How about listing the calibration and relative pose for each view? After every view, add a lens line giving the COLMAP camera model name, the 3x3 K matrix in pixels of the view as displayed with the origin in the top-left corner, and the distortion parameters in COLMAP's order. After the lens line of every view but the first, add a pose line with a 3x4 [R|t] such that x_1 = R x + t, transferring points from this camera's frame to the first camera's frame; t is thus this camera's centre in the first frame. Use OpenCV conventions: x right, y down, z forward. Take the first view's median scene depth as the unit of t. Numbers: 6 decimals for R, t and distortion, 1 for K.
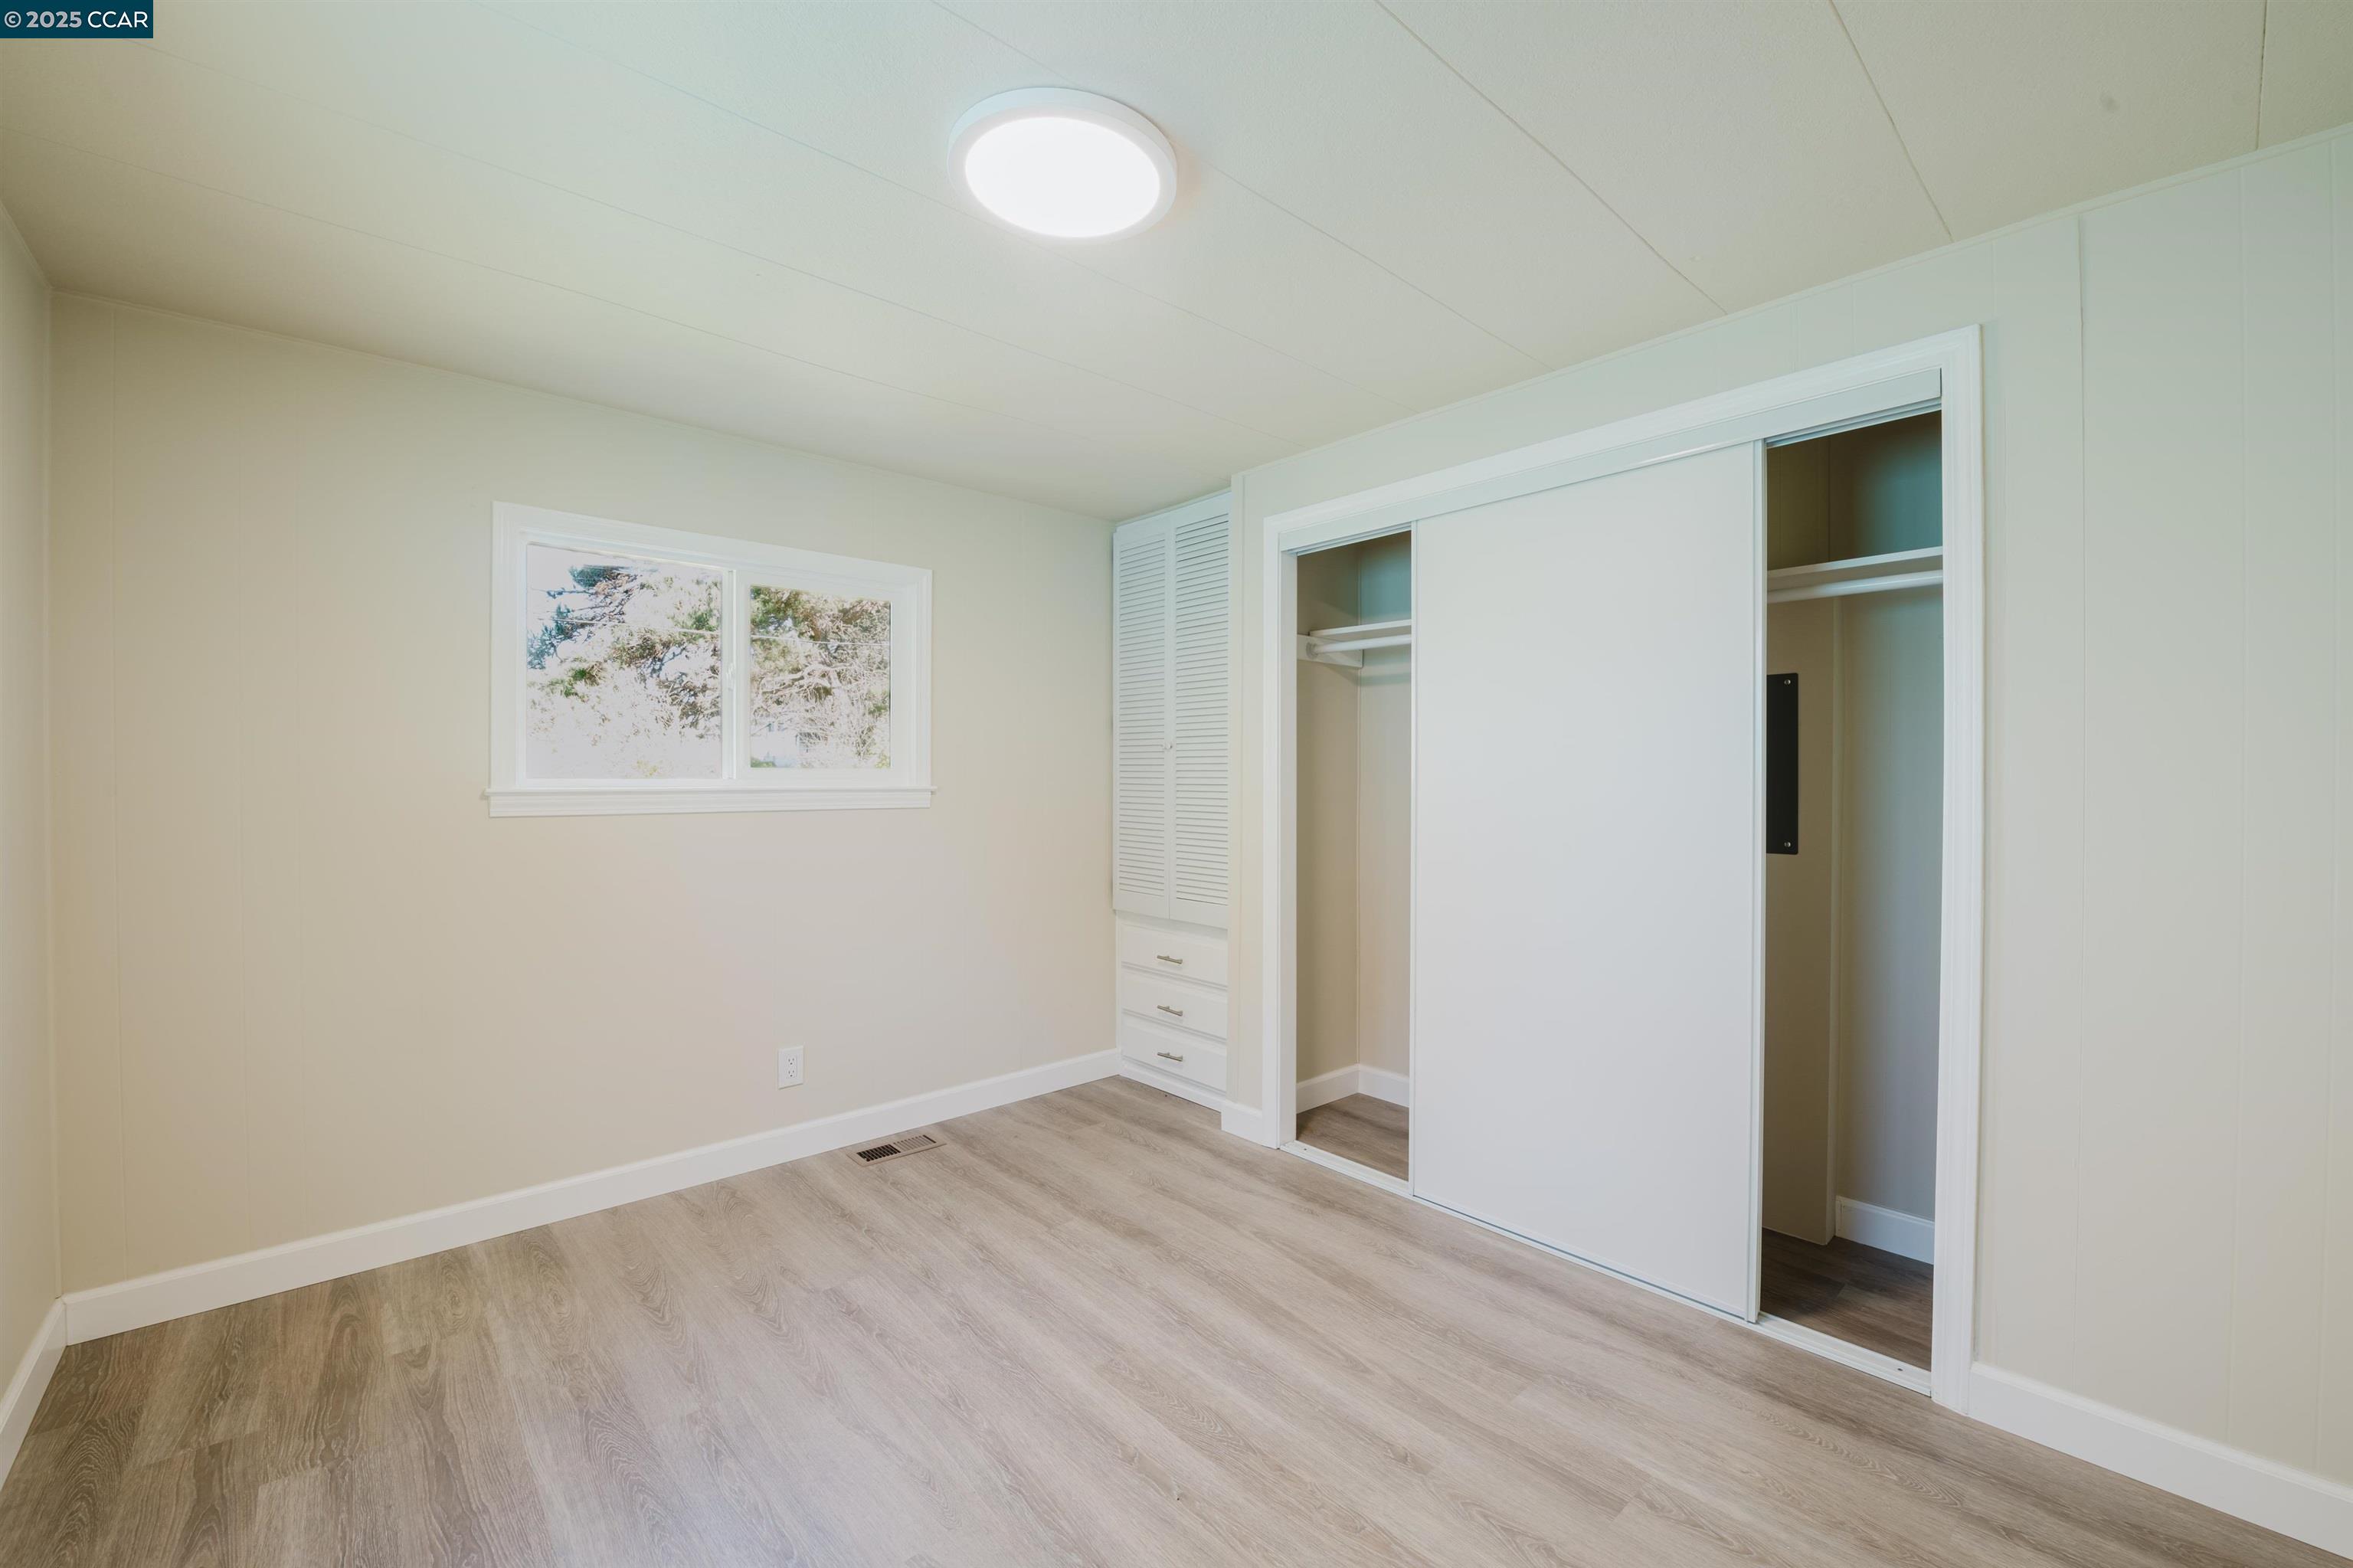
lens RADIAL K [[949.9, 0, 1185.2], [0, 949.9, 778.3], [0, 0, 1]] dist [-0.015830, -0.001104]
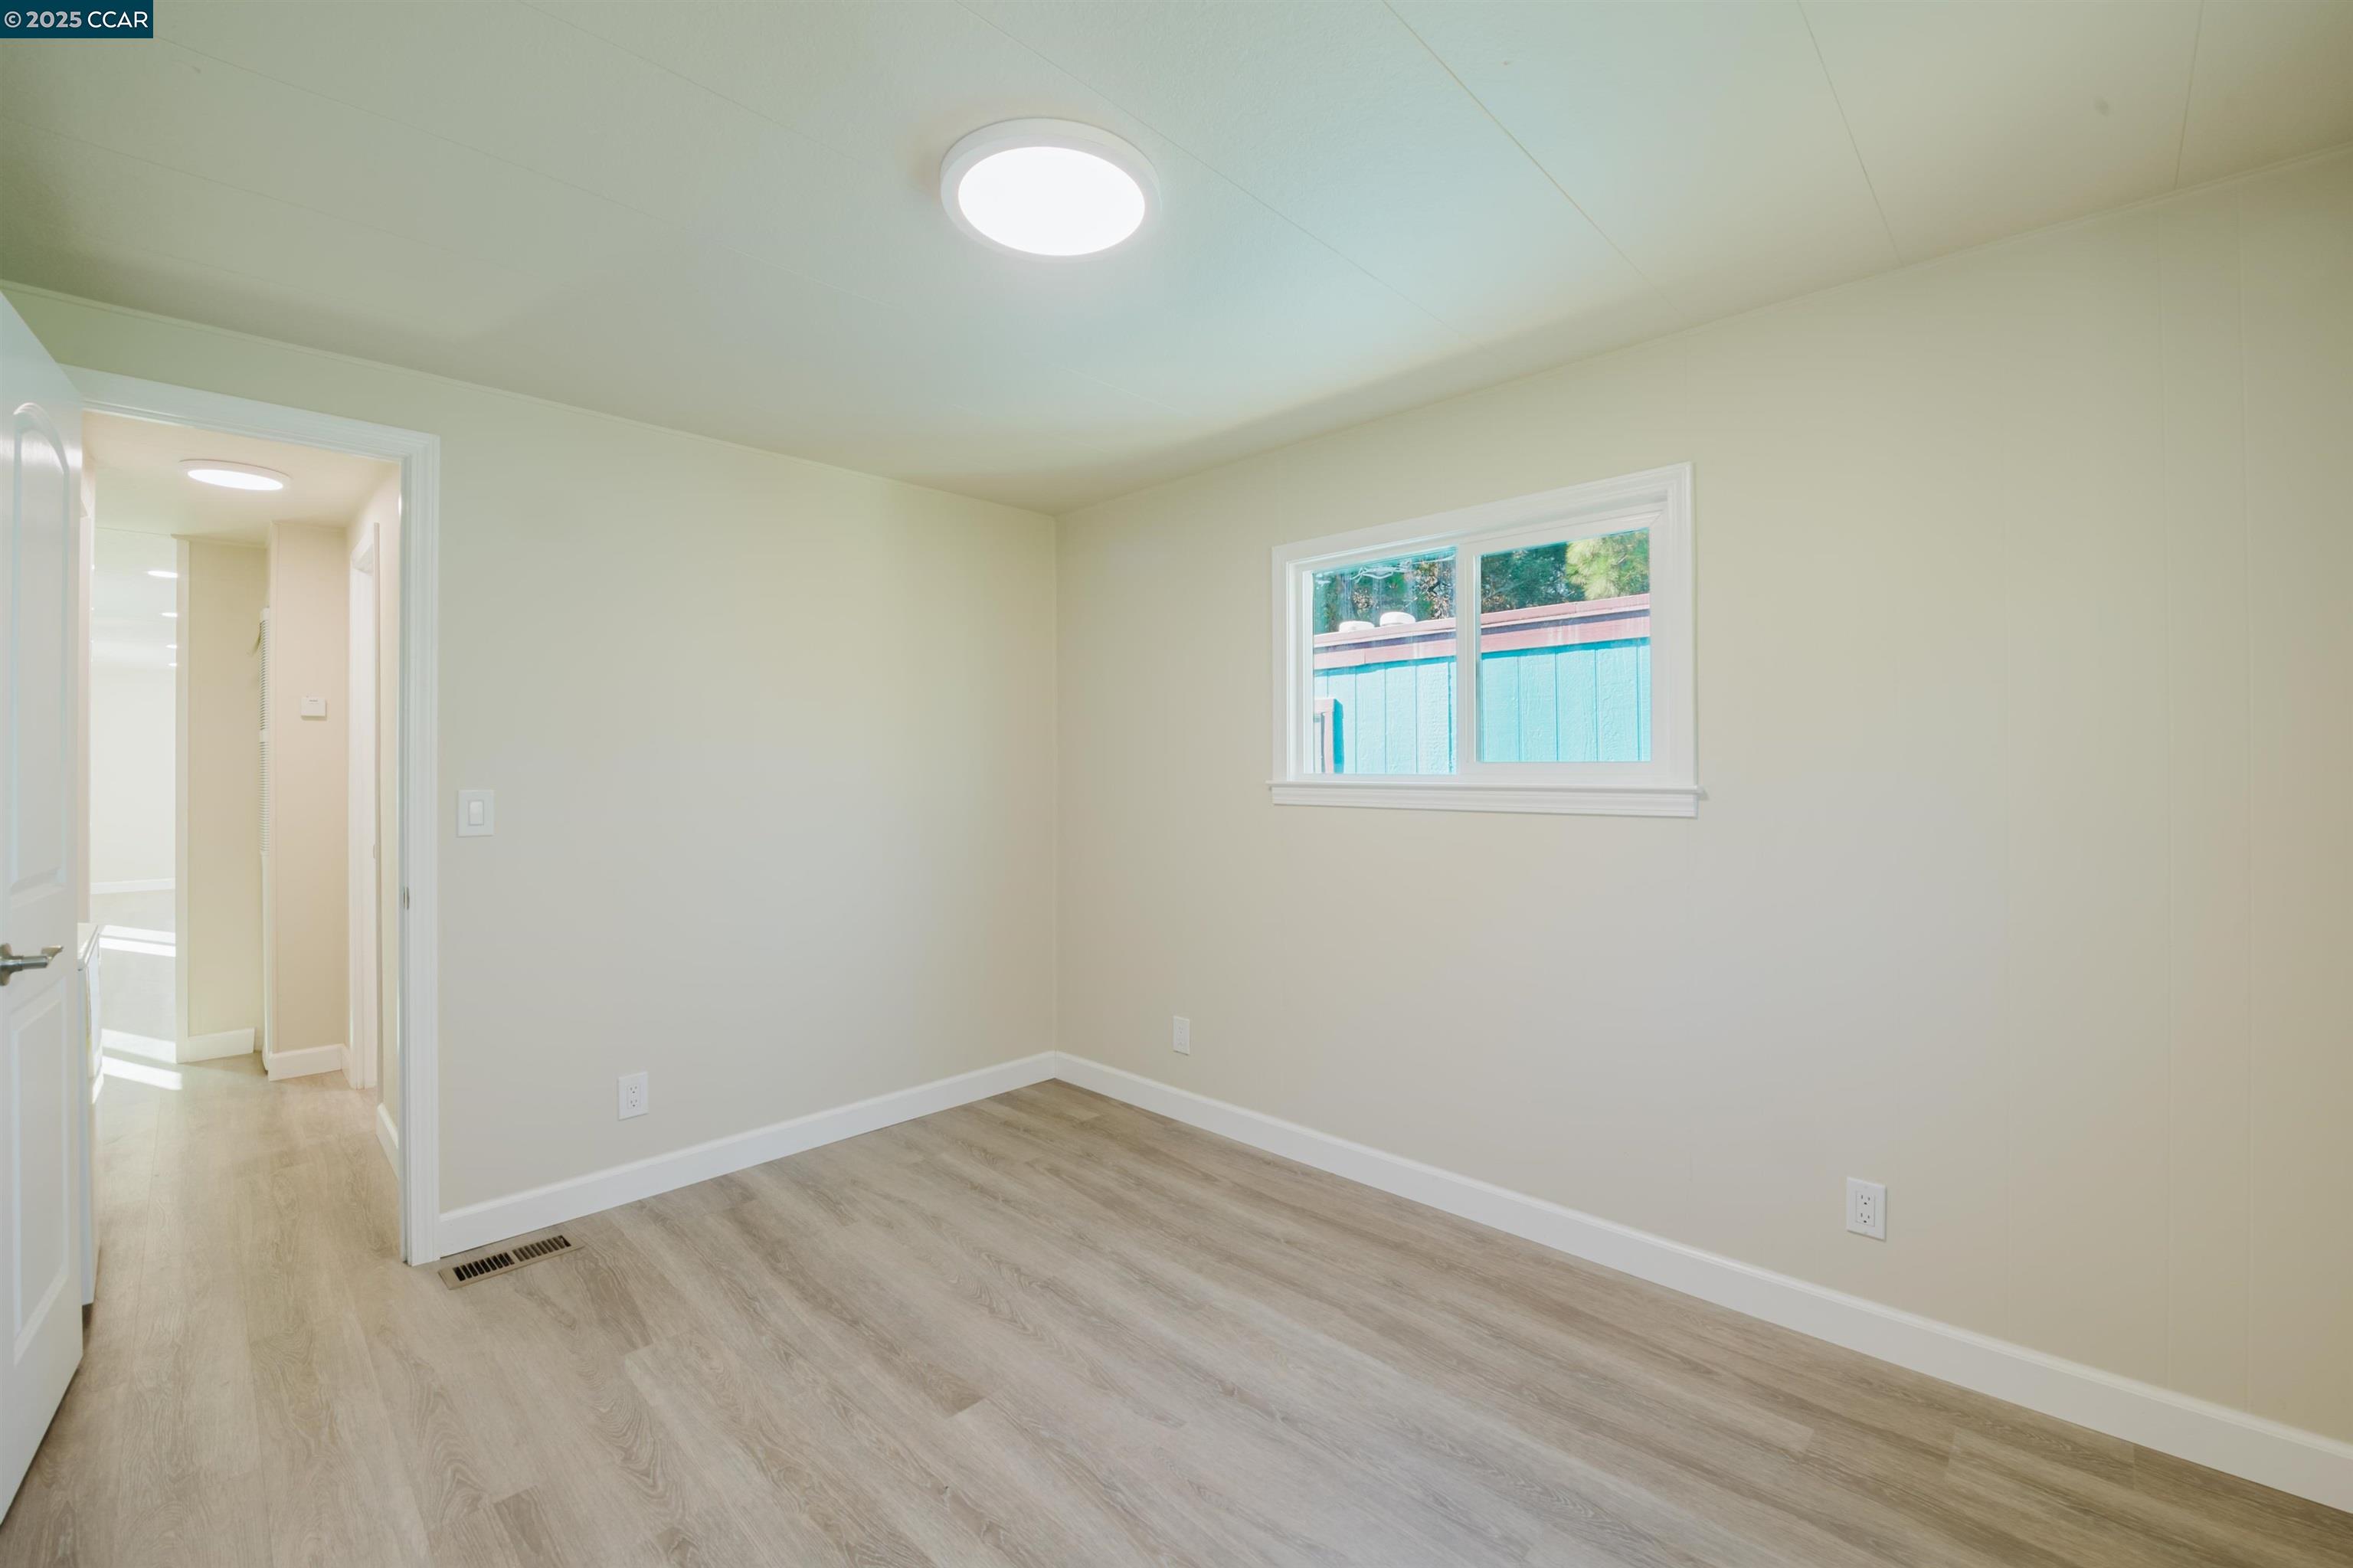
lens RADIAL K [[949.9, 0, 1184.2], [0, 949.9, 772.1], [0, 0, 1]] dist [-0.015830, -0.001104]
pose [[-0.996698, 0.005355, -0.081022, -0.123491], [0.004558, 0.999939, 0.010014, -0.011475], [0.081070, 0.009612, -0.996662, 1.349559]]
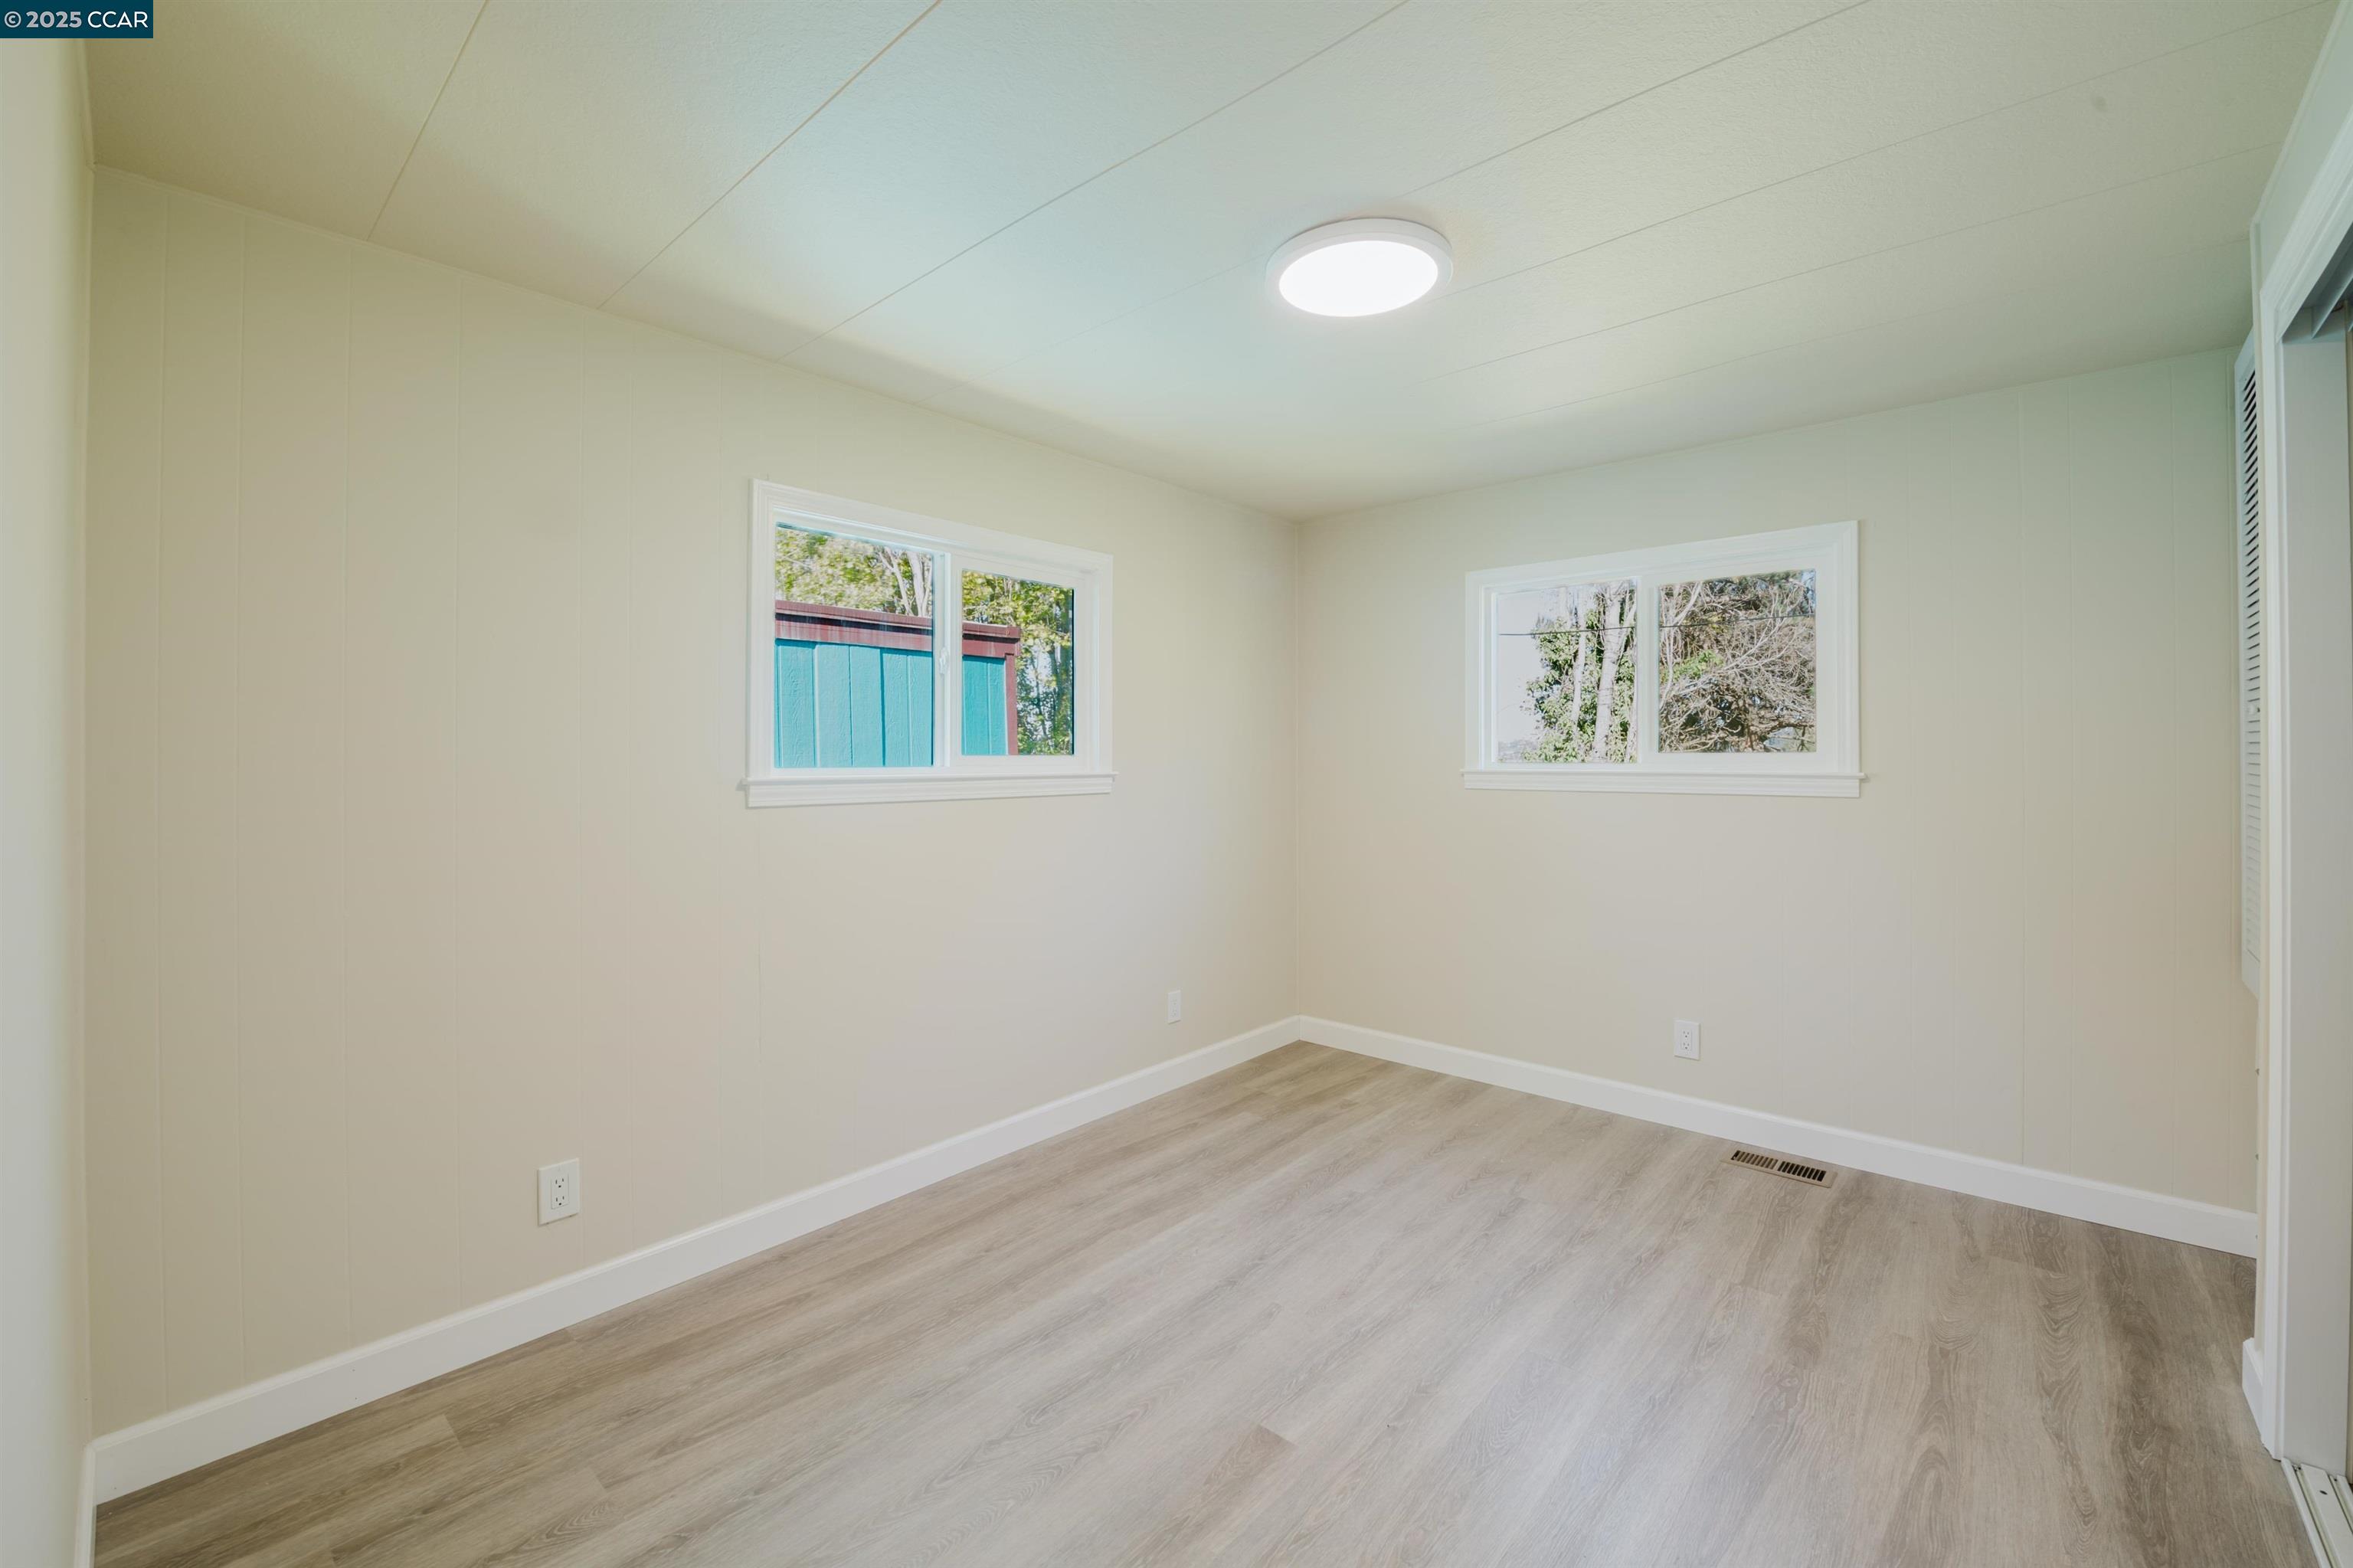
lens RADIAL K [[949.9, 0, 1195.0], [0, 949.9, 767.7], [0, 0, 1]] dist [-0.015830, -0.001104]
pose [[0.117215, 0.010772, -0.993048, 0.697458], [0.000149, 0.999941, 0.010865, -0.008106], [0.993107, -0.001421, 0.117207, 0.431486]]
